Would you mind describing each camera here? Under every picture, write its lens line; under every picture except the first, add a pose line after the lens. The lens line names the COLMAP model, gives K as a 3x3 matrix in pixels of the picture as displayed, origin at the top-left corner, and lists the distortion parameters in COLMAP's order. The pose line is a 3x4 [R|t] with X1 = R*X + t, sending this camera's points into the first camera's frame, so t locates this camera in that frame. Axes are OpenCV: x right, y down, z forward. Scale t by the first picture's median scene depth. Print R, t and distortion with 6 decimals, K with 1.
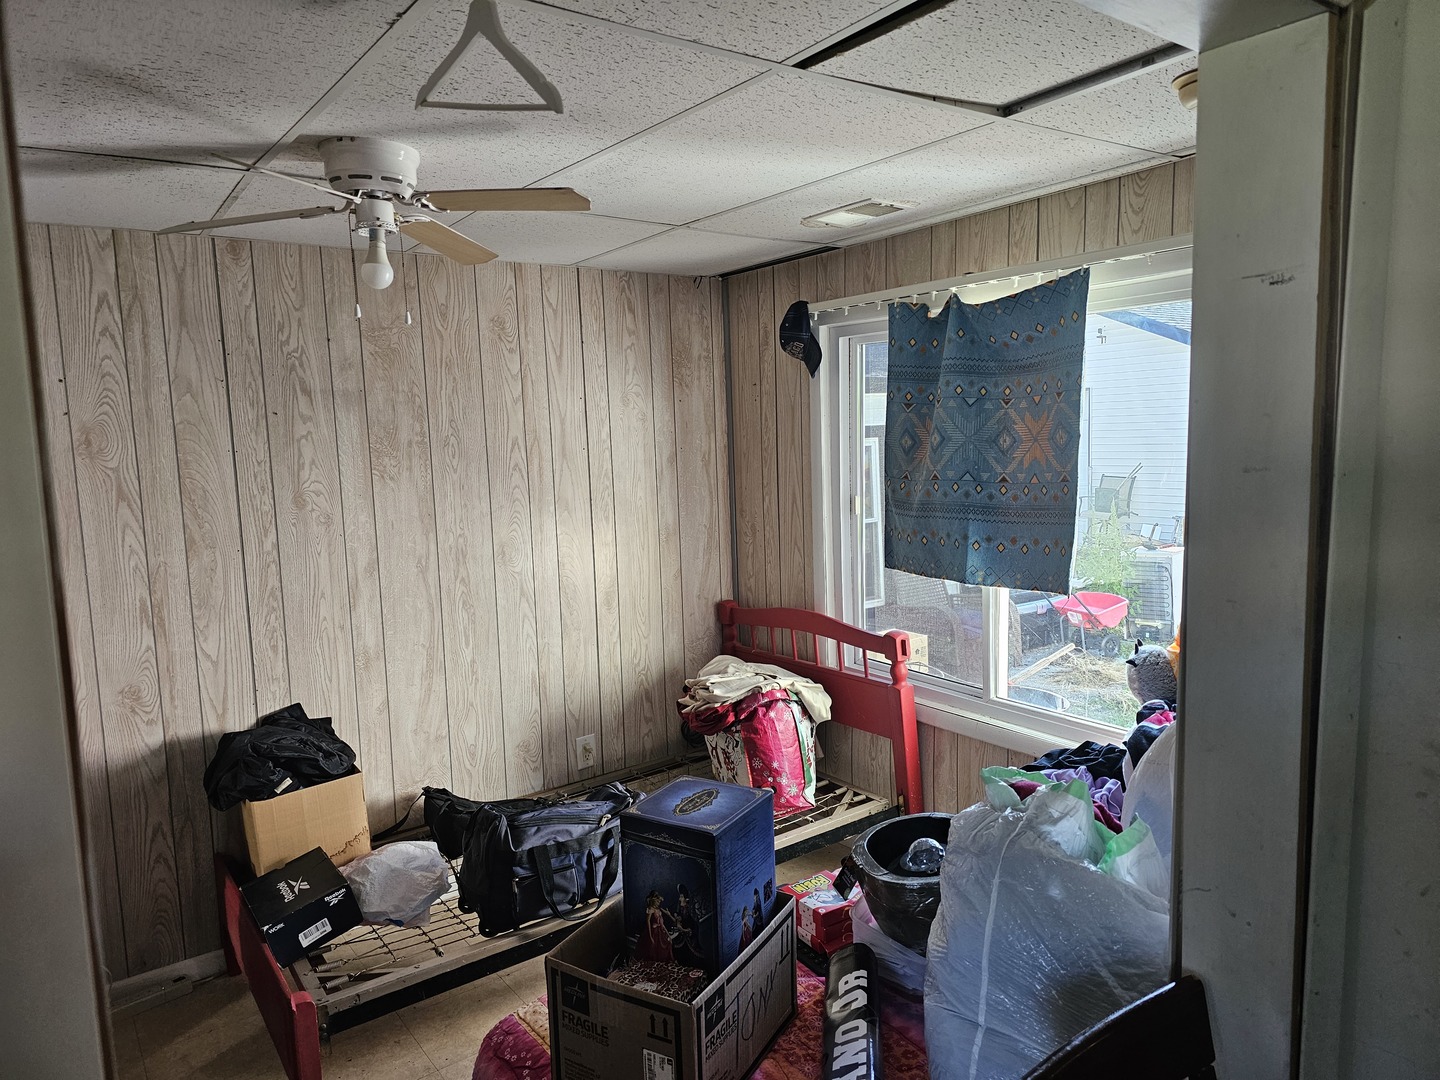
lens RADIAL K [[961.7, 0, 742.6], [0, 961.7, 547.0], [0, 0, 1]] dist [0.080752, -0.080372]
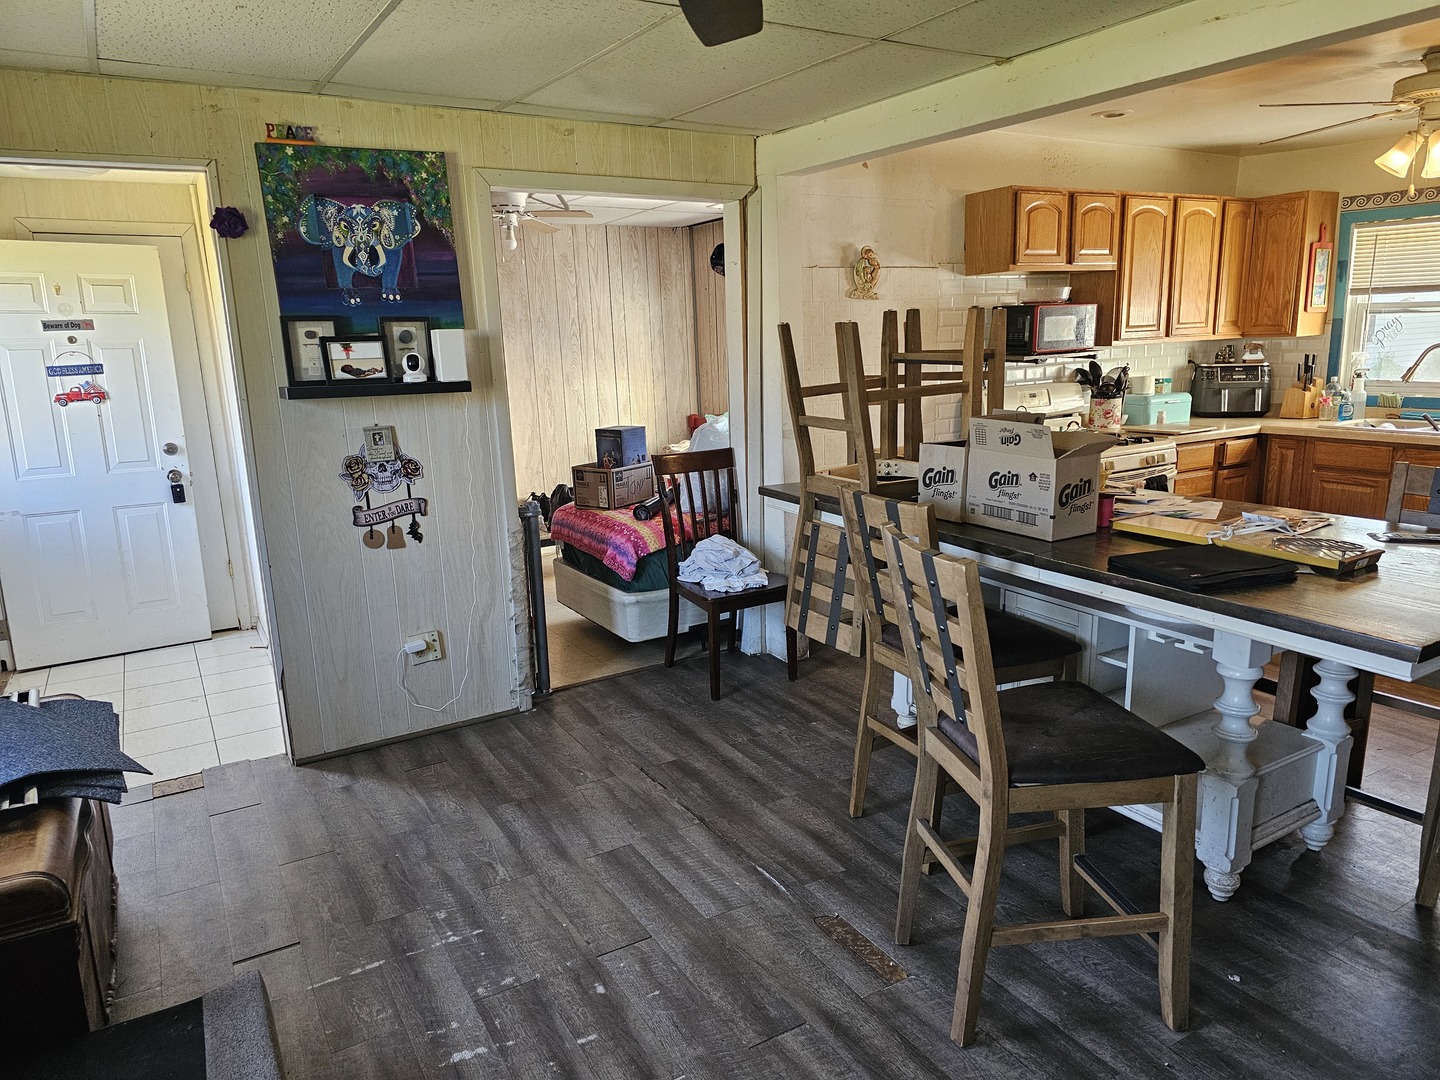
lens RADIAL K [[961.7, 0, 742.6], [0, 961.7, 547.0], [0, 0, 1]] dist [0.080752, -0.080372]
pose [[0.995919, 0.015757, -0.088866, 0.261319], [-0.007496, 0.995680, 0.092547, 0.149533], [0.089940, -0.091503, 0.991735, -0.863440]]
